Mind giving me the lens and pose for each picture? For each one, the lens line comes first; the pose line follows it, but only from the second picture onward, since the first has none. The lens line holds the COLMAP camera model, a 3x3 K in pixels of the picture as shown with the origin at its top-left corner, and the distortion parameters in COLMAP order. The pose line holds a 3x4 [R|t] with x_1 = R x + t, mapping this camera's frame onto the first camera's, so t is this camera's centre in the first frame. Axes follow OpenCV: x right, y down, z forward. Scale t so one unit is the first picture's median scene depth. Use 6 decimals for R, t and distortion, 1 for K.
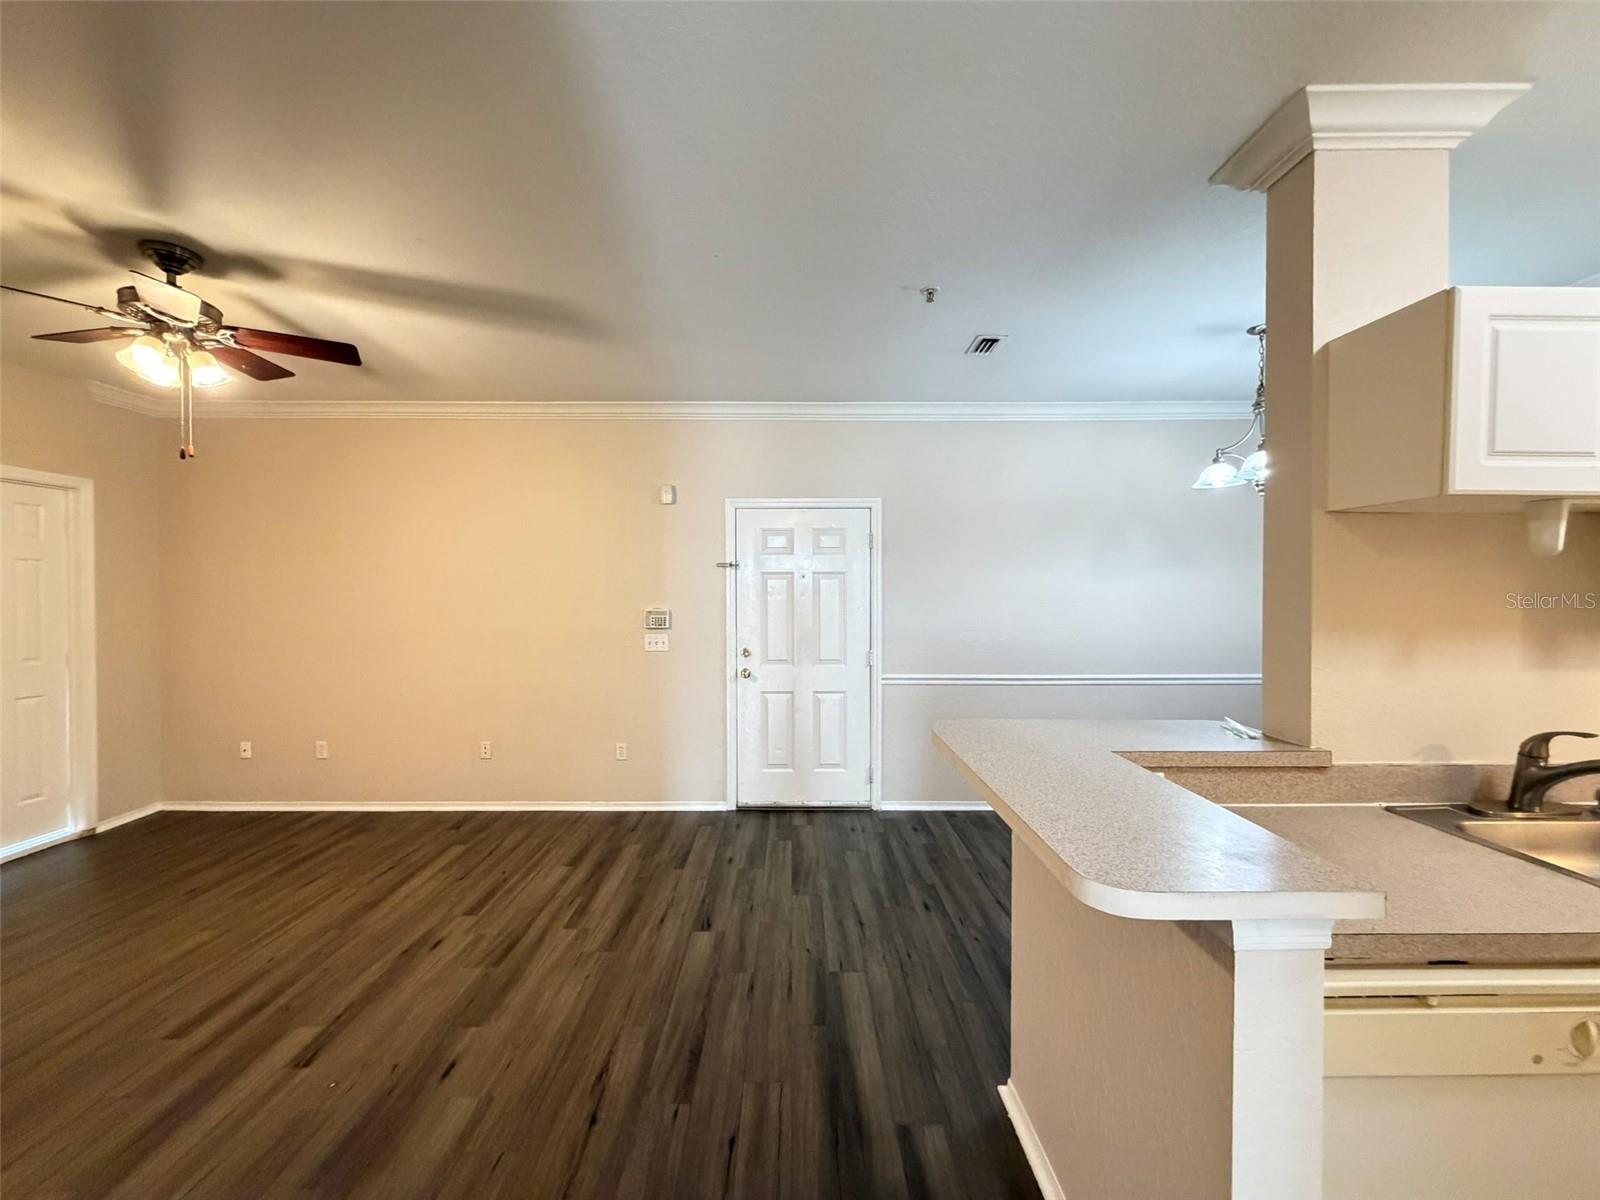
lens RADIAL K [[640.9, 0, 797.4], [0, 640.9, 598.4], [0, 0, 1]] dist [0.000628, 0.000422]
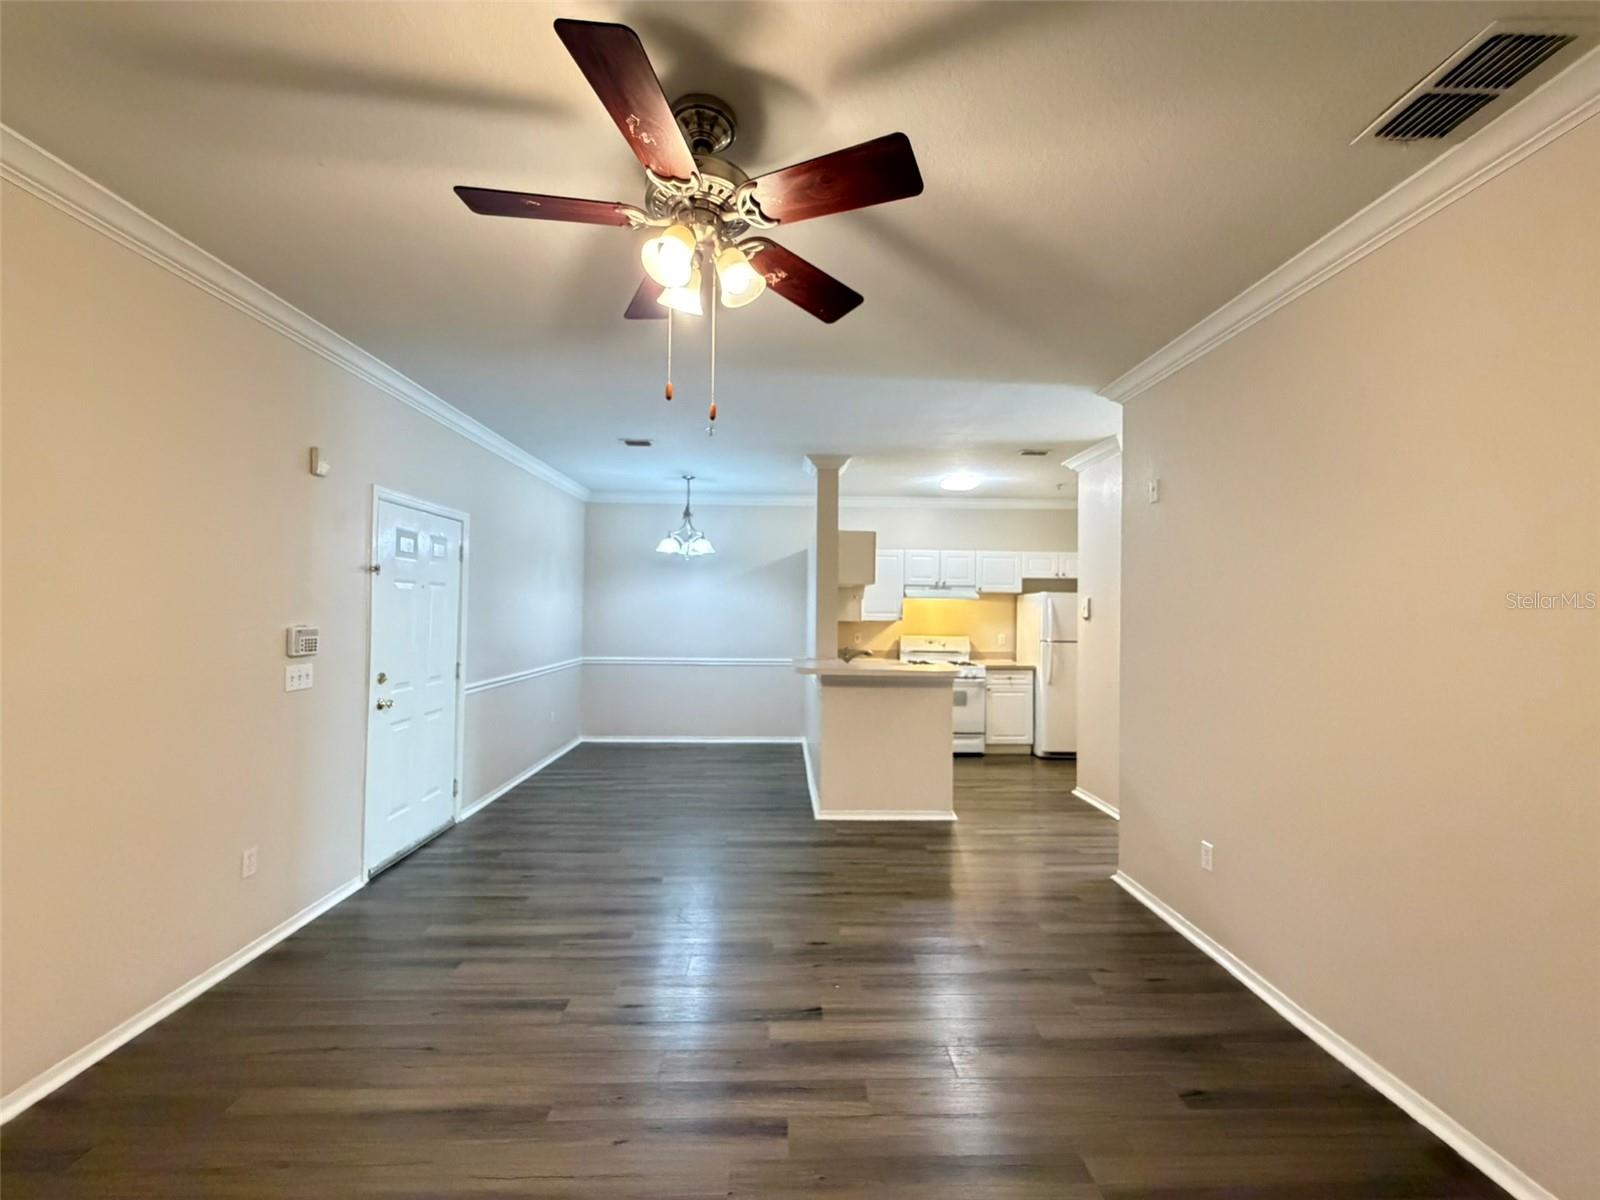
lens RADIAL K [[640.9, 0, 797.1], [0, 640.9, 599.8], [0, 0, 1]] dist [0.000628, 0.000422]
pose [[-0.021489, 0.017086, 0.999623, -1.599916], [0.000910, 0.999854, -0.017071, -0.000015], [-0.999769, 0.000543, -0.021502, 0.873395]]
